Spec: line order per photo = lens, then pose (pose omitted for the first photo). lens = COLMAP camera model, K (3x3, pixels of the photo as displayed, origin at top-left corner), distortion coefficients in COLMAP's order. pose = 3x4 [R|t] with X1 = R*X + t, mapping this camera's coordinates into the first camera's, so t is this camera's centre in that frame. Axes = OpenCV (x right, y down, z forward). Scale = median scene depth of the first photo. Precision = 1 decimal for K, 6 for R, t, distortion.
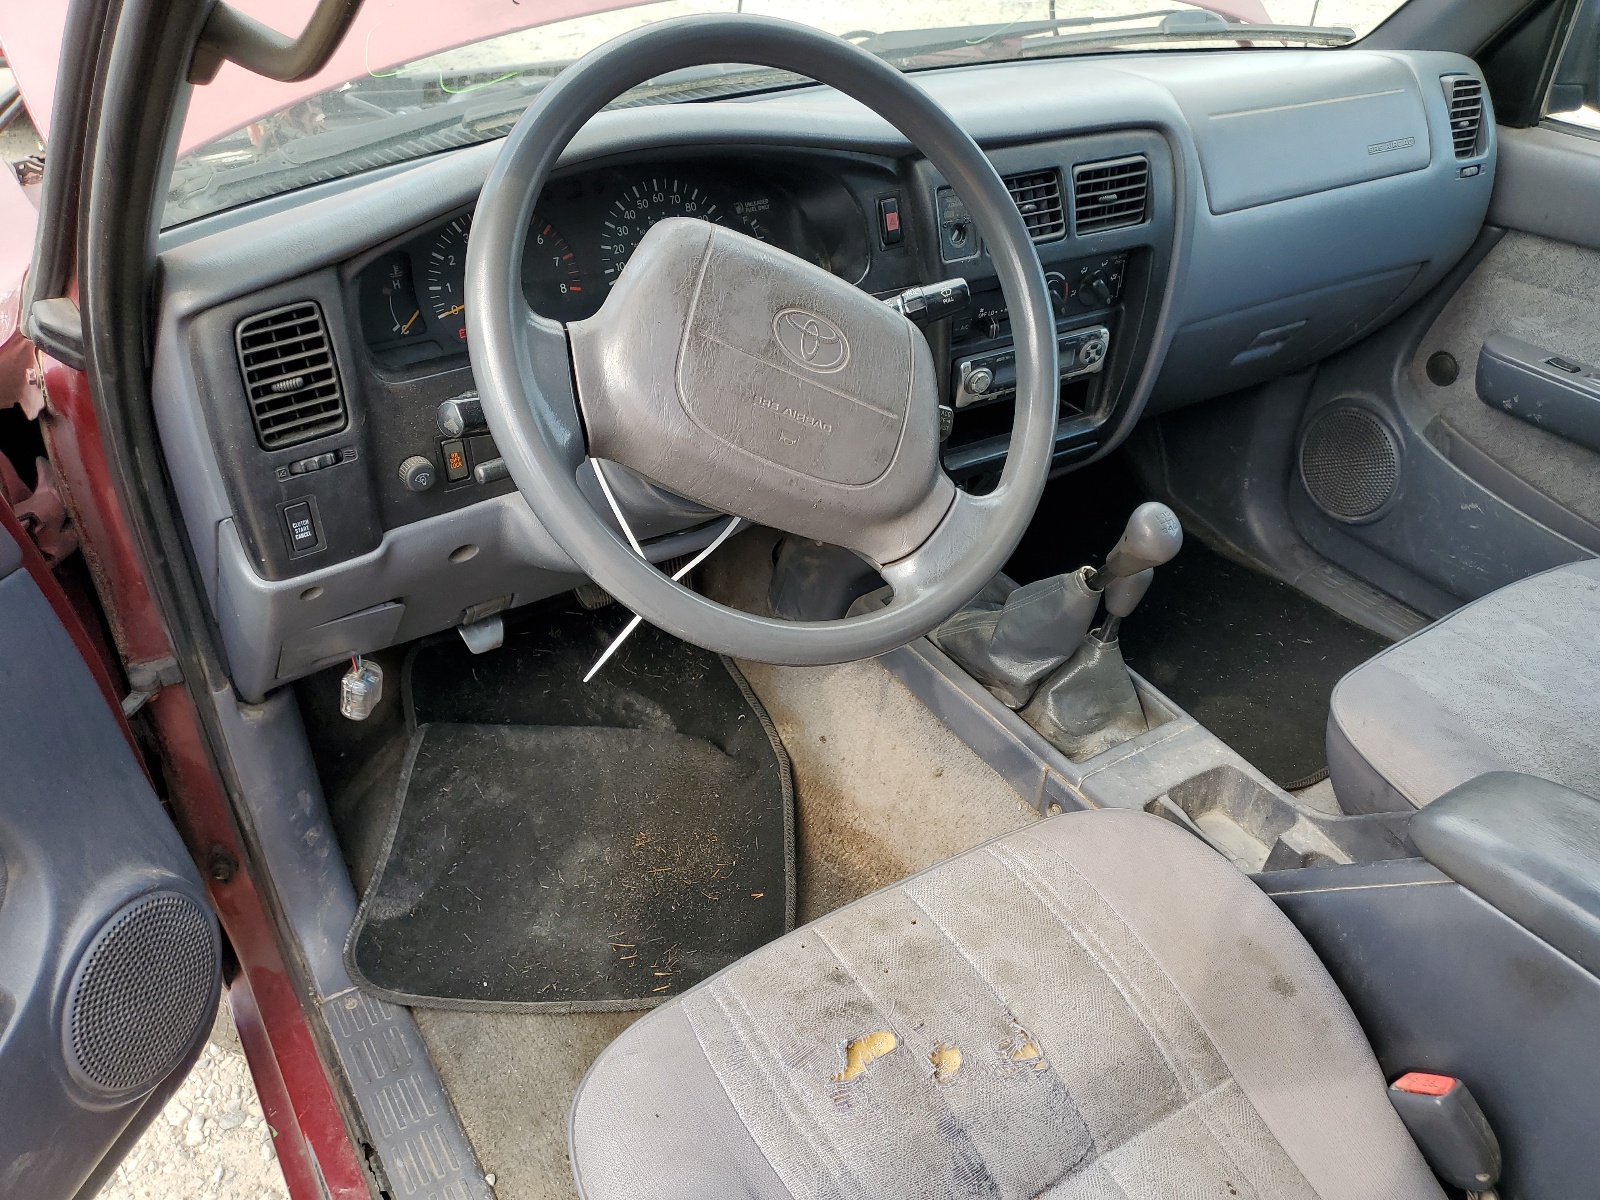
lens RADIAL K [[1242.6, 0, 800.0], [0, 1242.6, 600.0], [0, 0, 1]] dist [-0.001570, 0.000346]
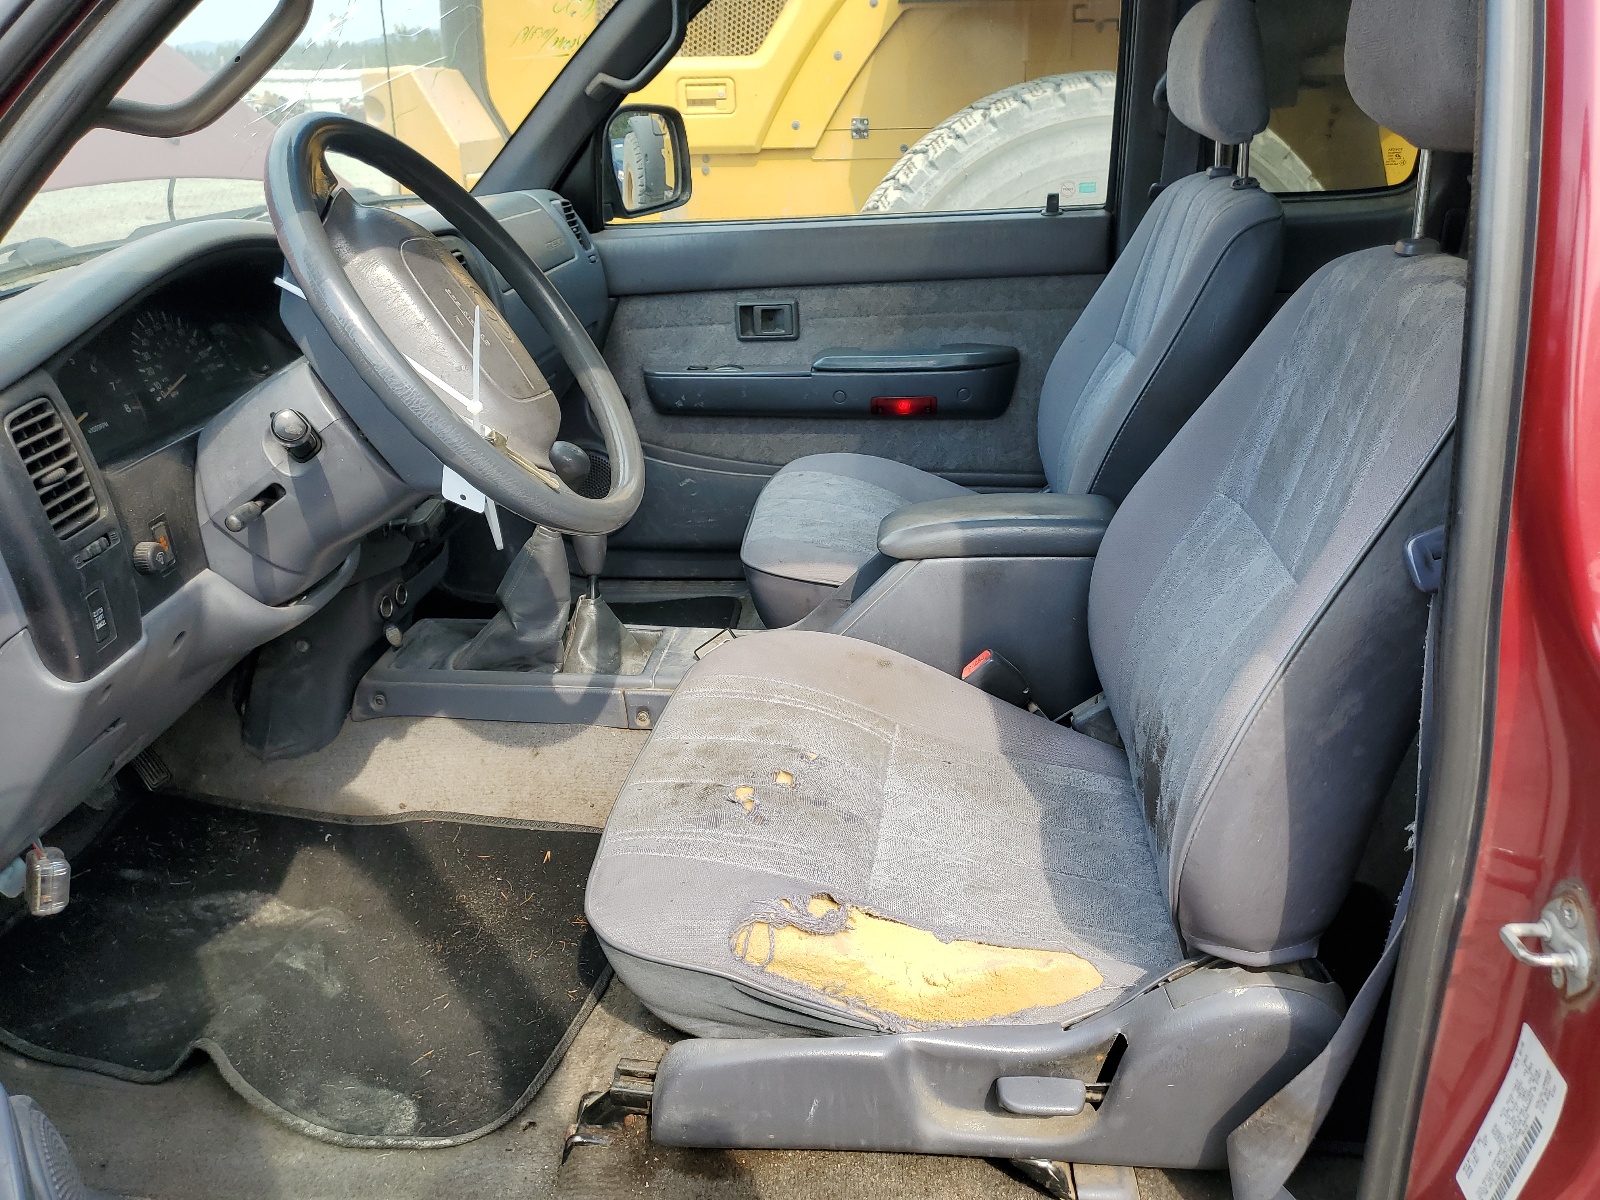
lens RADIAL K [[1337.7, 0, 800.0], [0, 1337.7, 600.0], [0, 0, 1]] dist [-0.001982, 0.001153]
pose [[0.604143, -0.311419, 0.733505, -0.859558], [0.482522, 0.875506, -0.025717, 0.232745], [-0.634180, 0.369469, 0.679197, -0.087802]]
